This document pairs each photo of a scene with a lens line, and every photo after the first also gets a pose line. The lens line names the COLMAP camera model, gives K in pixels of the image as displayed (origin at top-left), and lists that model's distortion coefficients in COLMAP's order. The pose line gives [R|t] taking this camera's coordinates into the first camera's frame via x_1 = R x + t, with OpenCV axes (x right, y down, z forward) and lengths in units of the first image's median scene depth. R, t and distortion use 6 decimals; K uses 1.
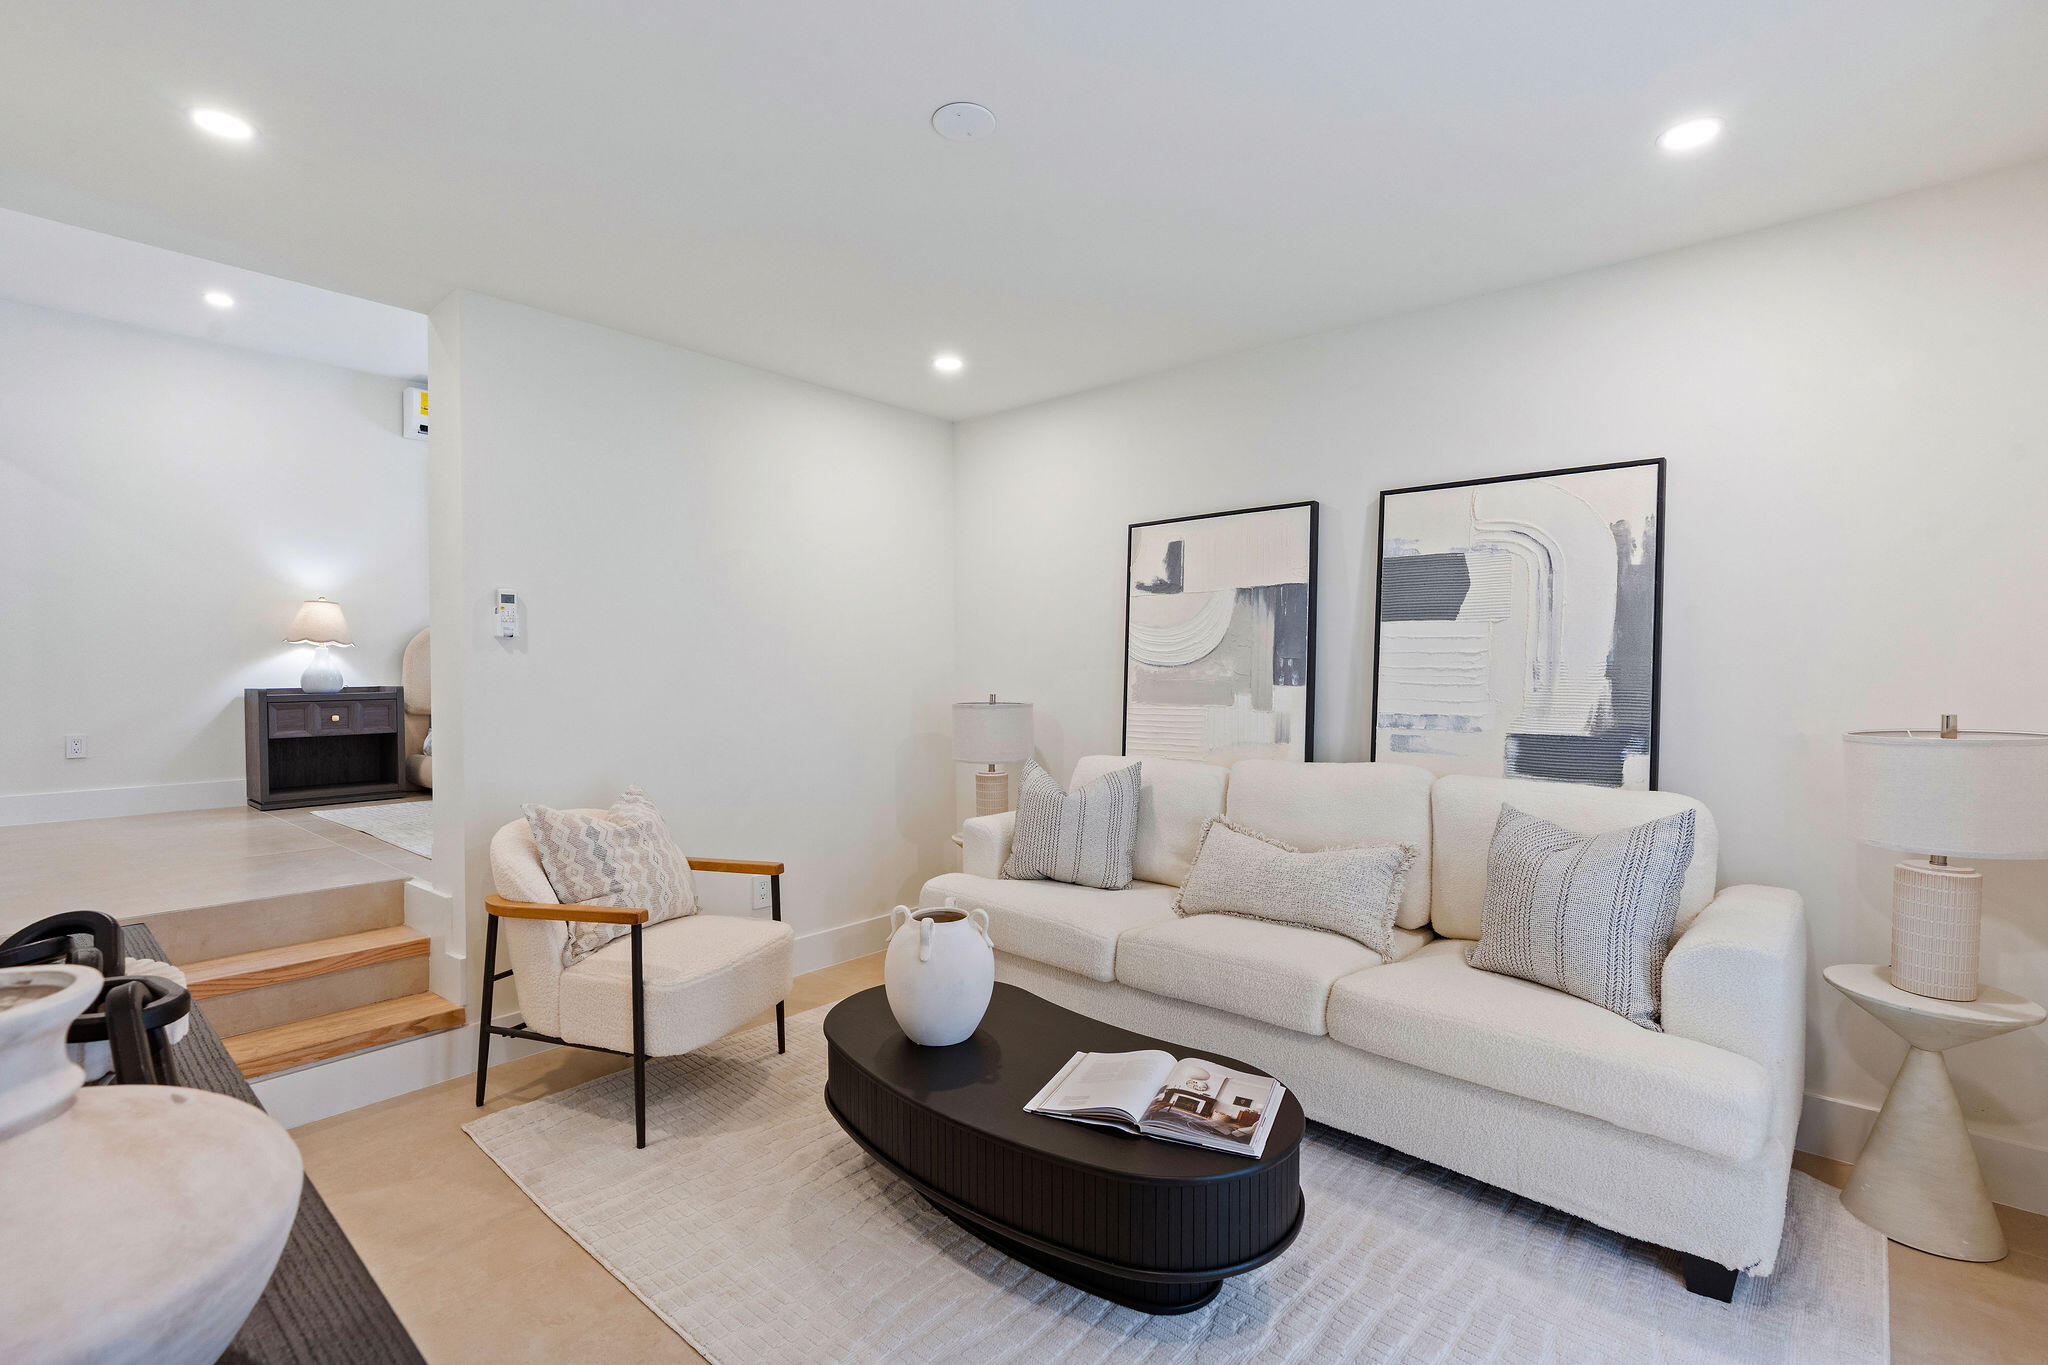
lens RADIAL K [[923.6, 0, 1024.0], [0, 923.6, 682.5], [0, 0, 1]] dist [-0.003691, 0.000193]
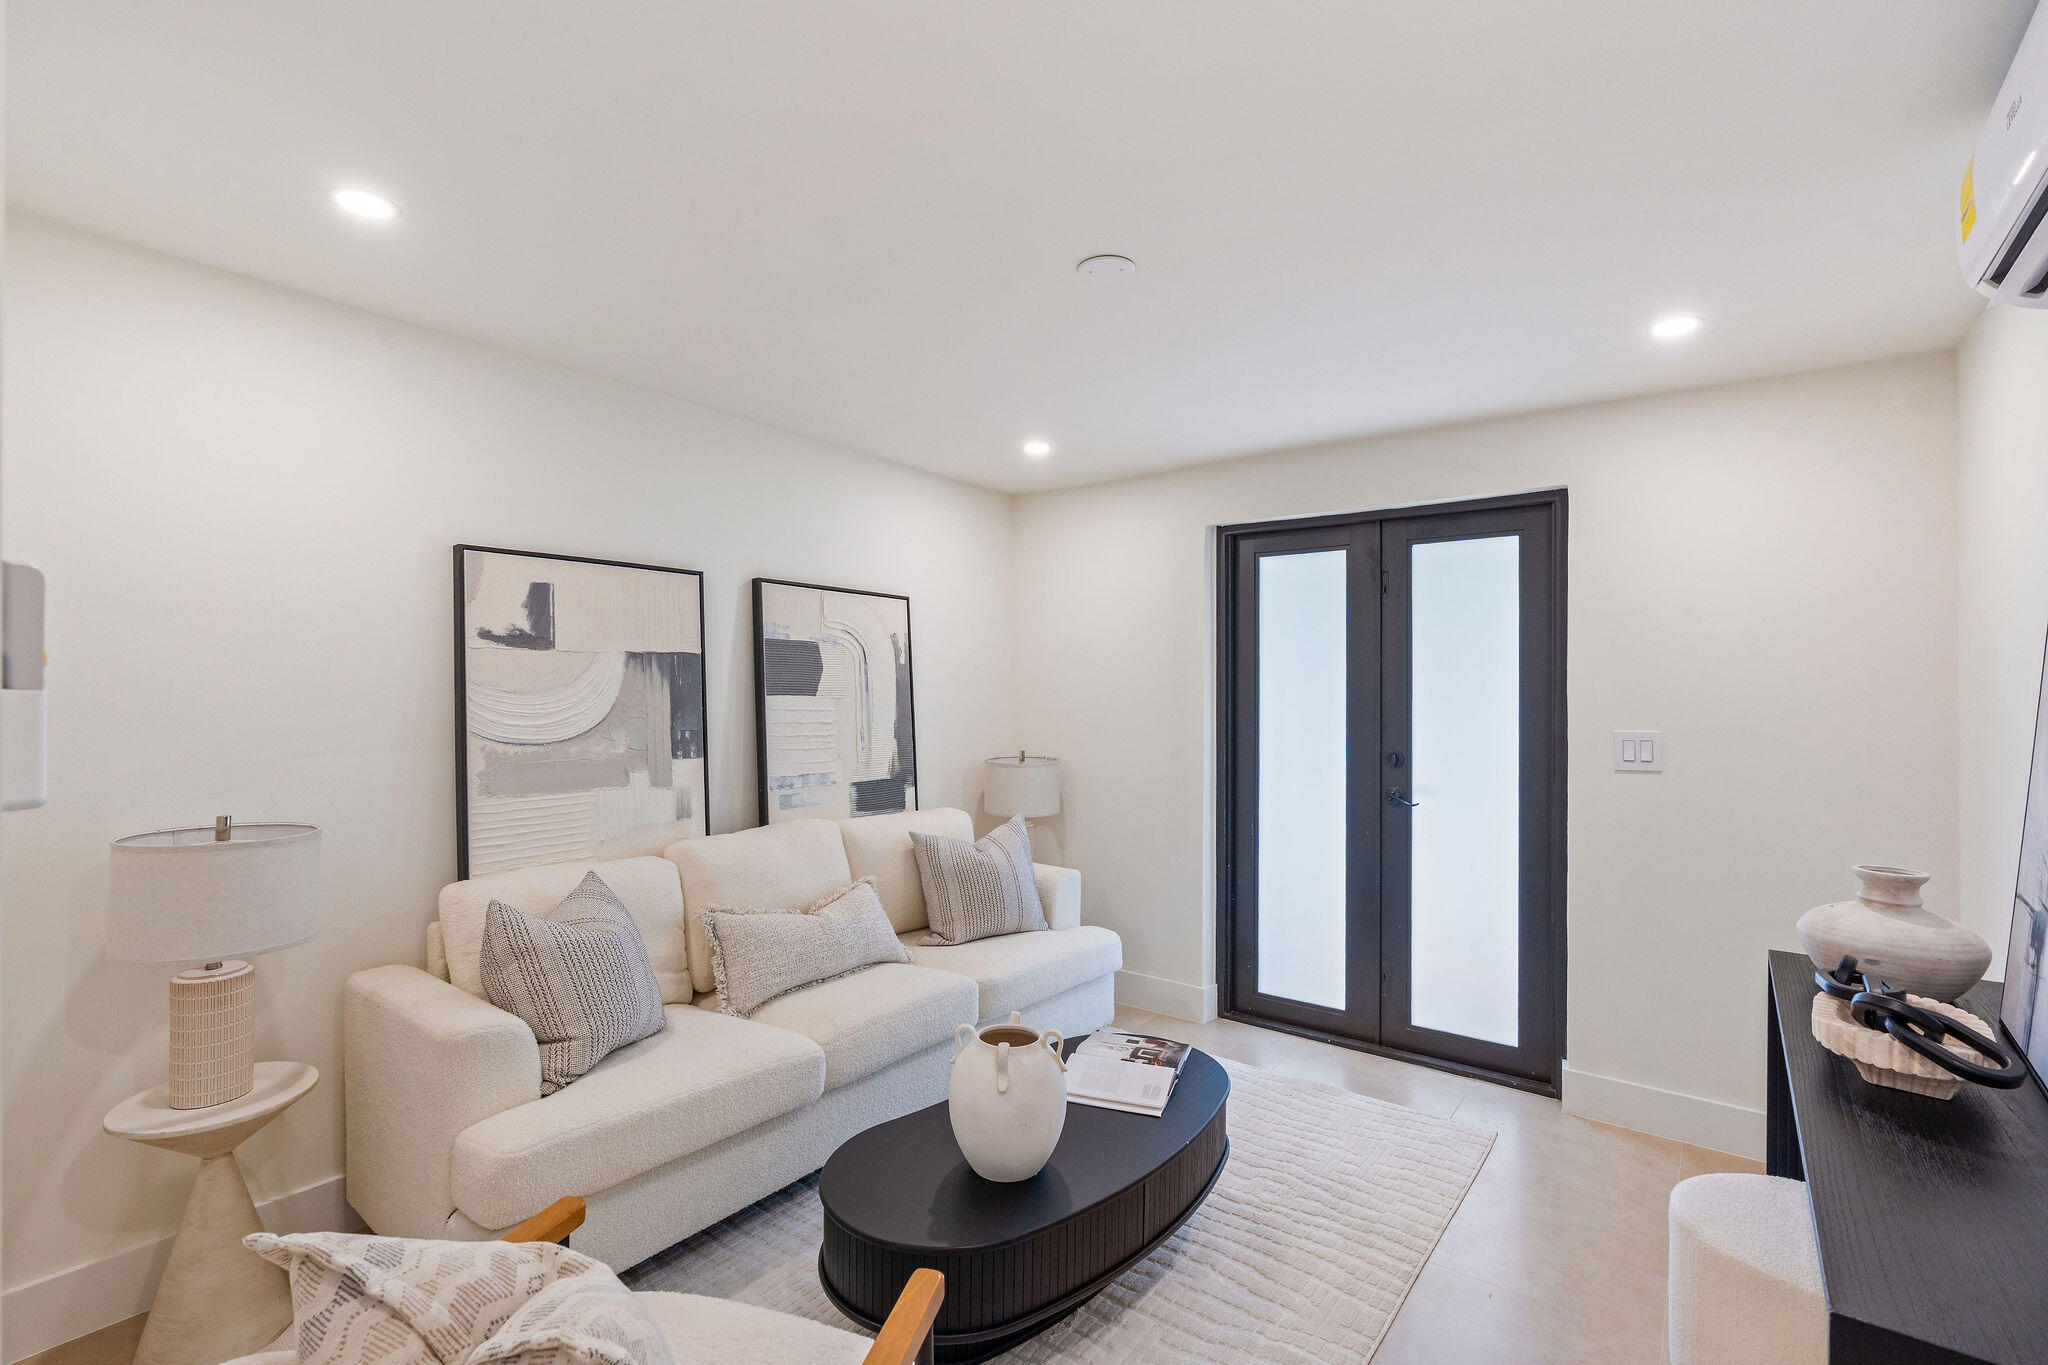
lens RADIAL K [[923.6, 0, 1024.0], [0, 923.6, 682.5], [0, 0, 1]] dist [-0.003691, 0.000193]
pose [[-0.061602, 0.011751, 0.998032, -0.699895], [0.011433, 0.999873, -0.011067, -0.061361], [-0.998035, 0.010729, -0.061728, 0.708866]]
